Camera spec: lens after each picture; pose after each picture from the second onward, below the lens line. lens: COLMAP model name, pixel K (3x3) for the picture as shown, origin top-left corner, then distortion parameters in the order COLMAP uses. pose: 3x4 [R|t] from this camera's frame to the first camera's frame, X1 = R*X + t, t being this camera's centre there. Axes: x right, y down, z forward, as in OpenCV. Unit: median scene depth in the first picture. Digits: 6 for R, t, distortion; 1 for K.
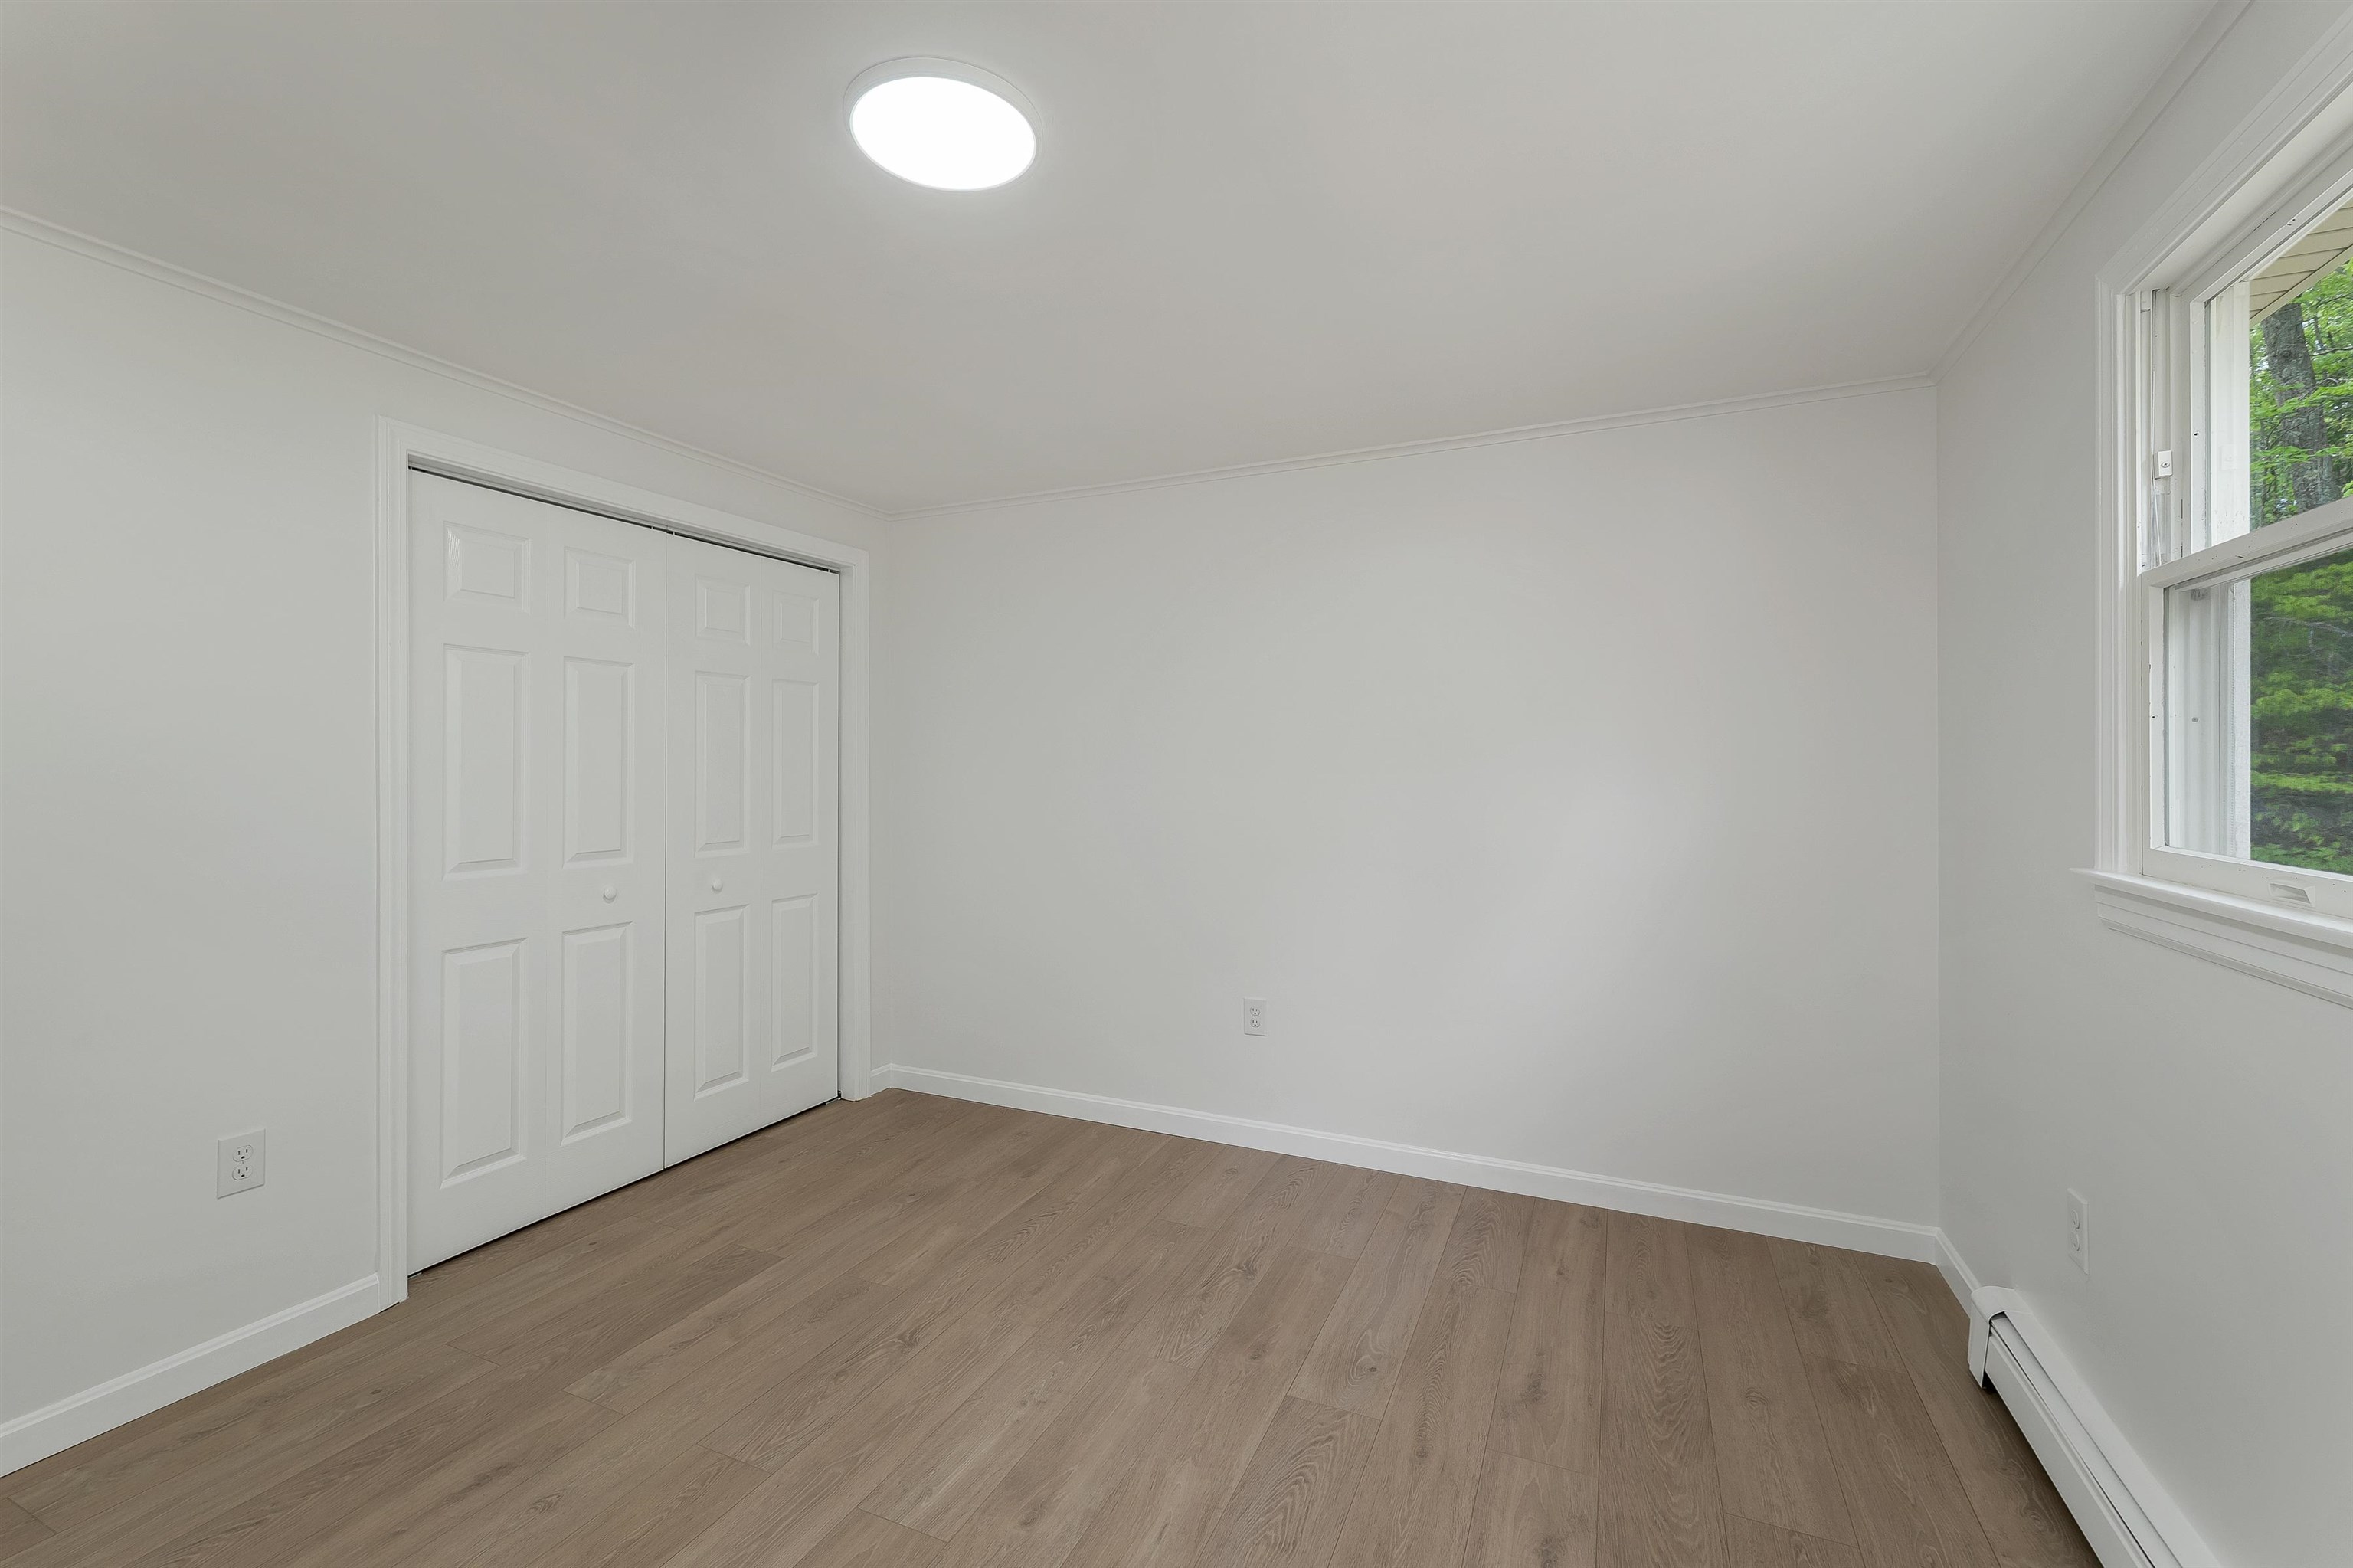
lens RADIAL K [[996.6, 0, 1176.3], [0, 996.6, 771.8], [0, 0, 1]] dist [0.007044, -0.000210]
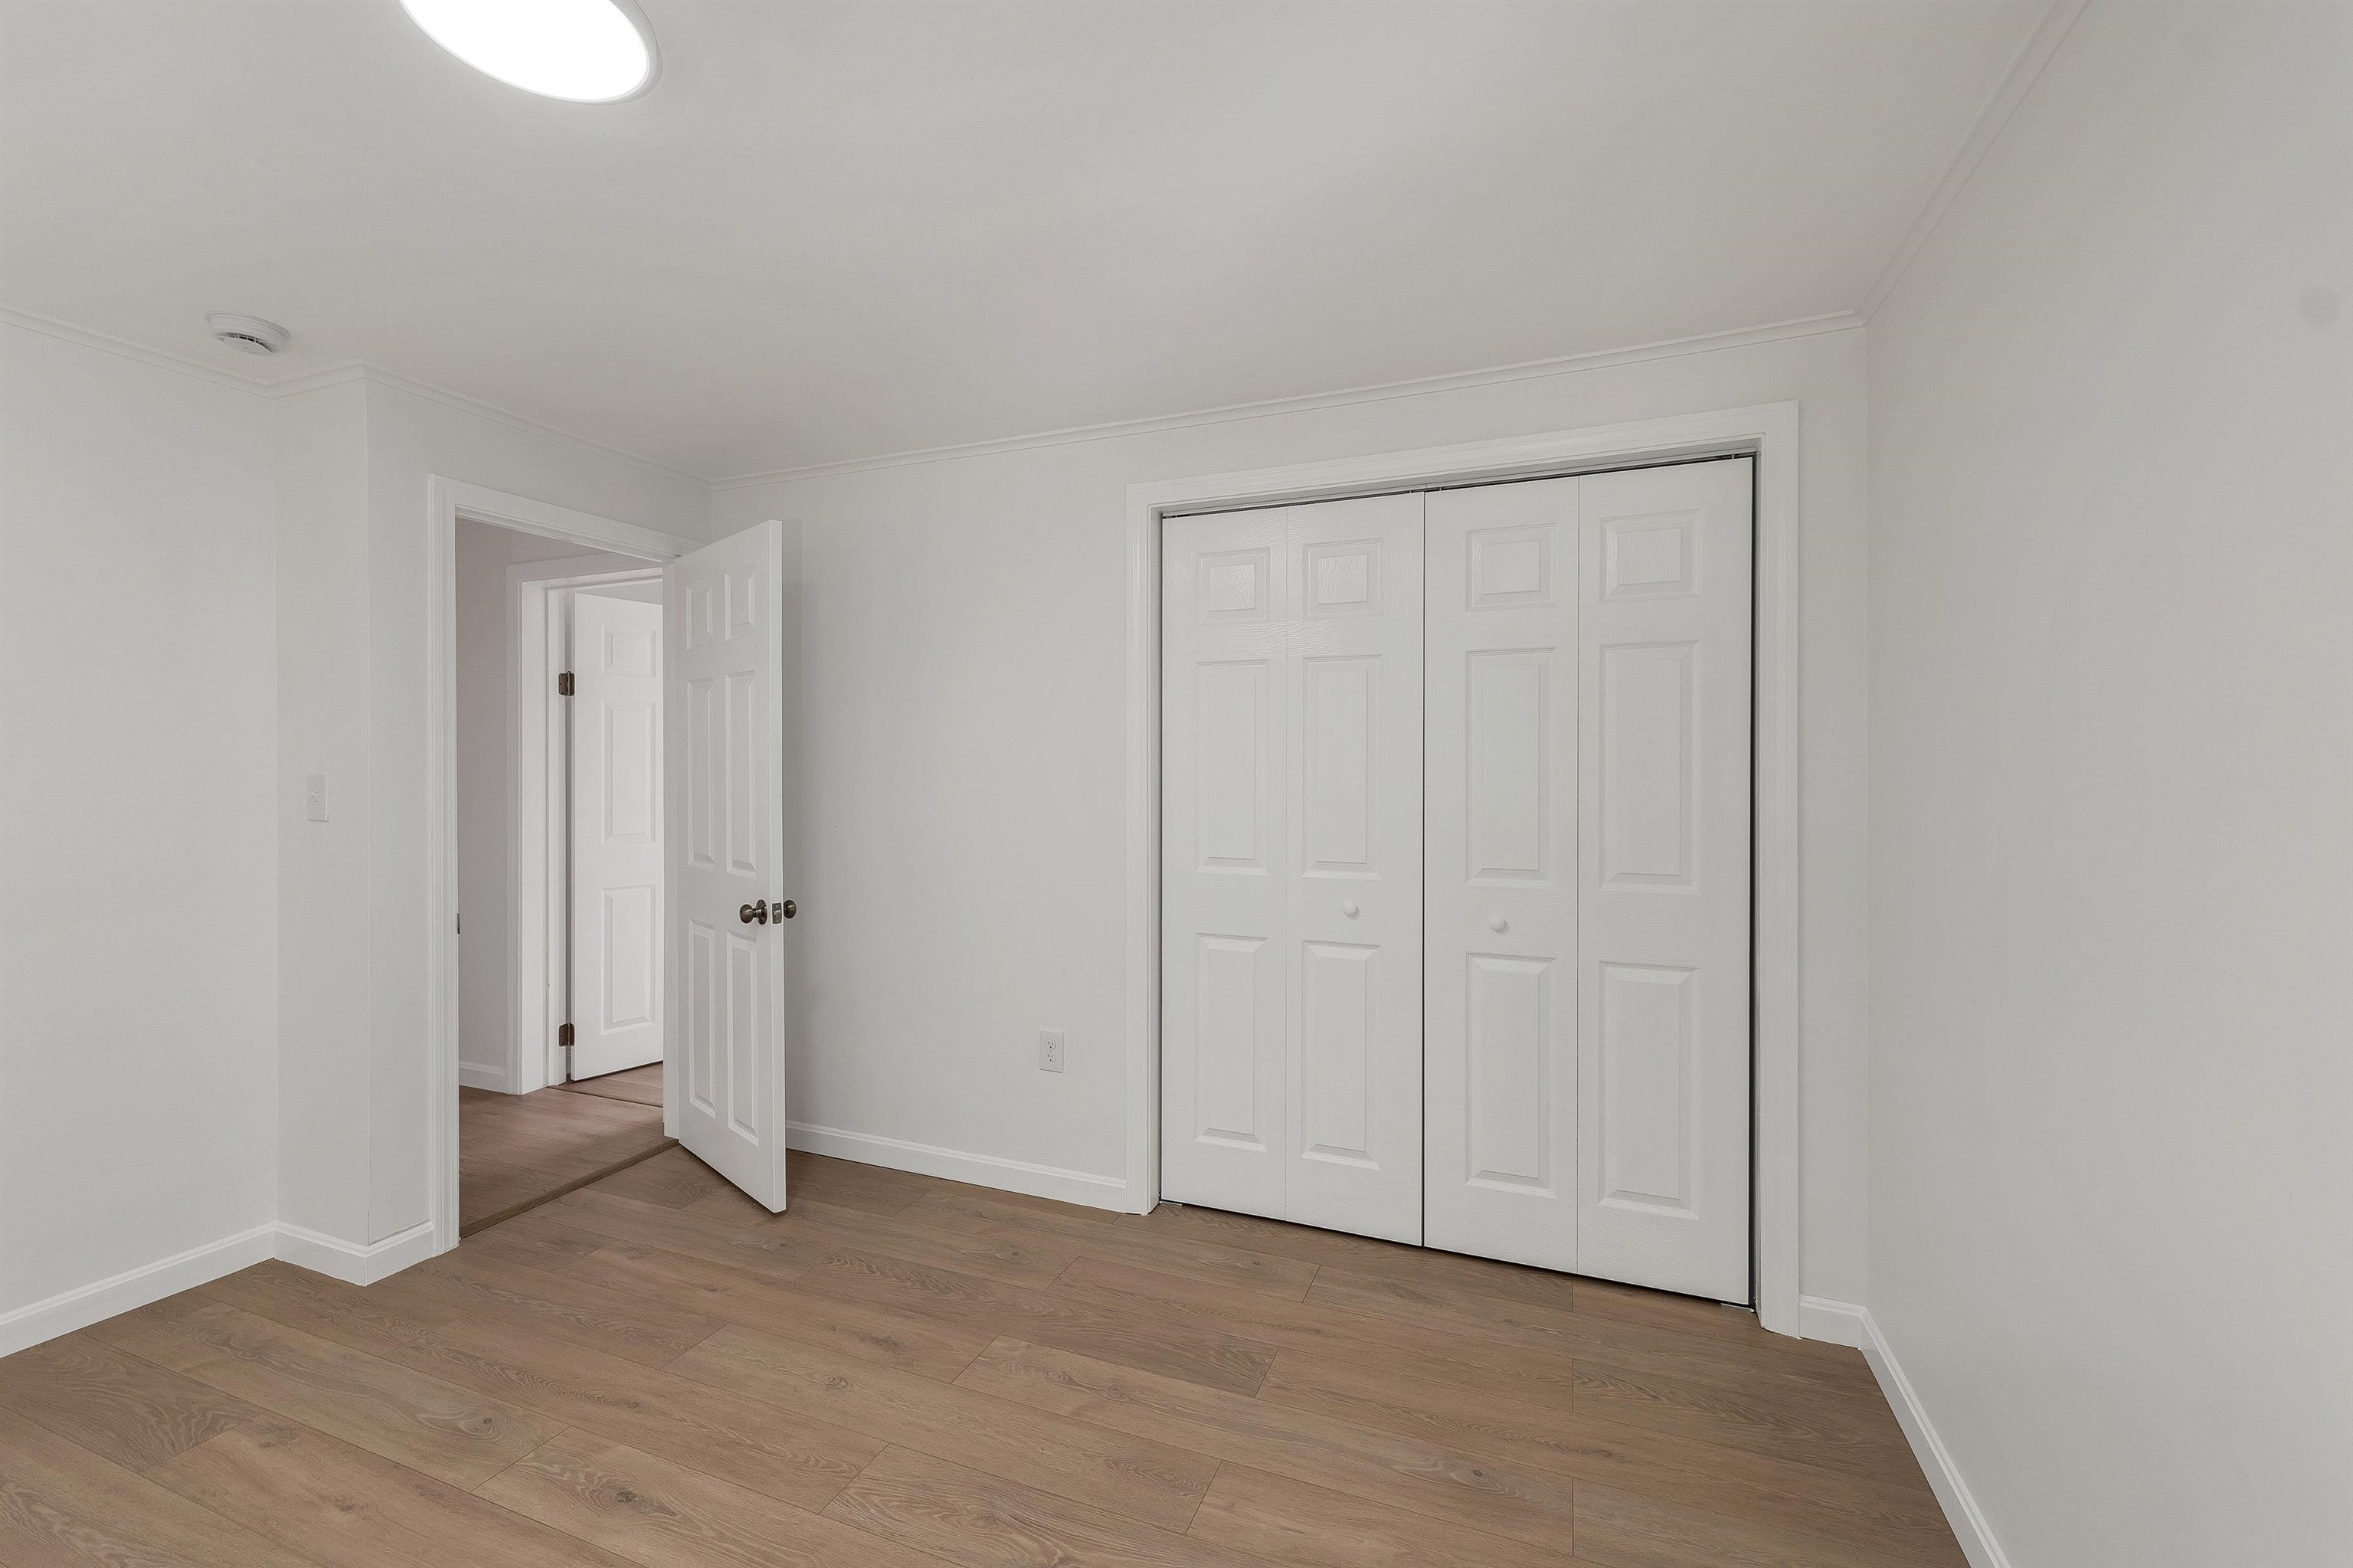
lens RADIAL K [[996.6, 0, 1173.1], [0, 996.6, 780.5], [0, 0, 1]] dist [0.007044, -0.000210]
pose [[0.031831, 0.009306, -0.999450, 0.371335], [-0.004486, 0.999948, 0.009167, -0.004321], [0.999483, 0.004191, 0.031871, 0.876380]]
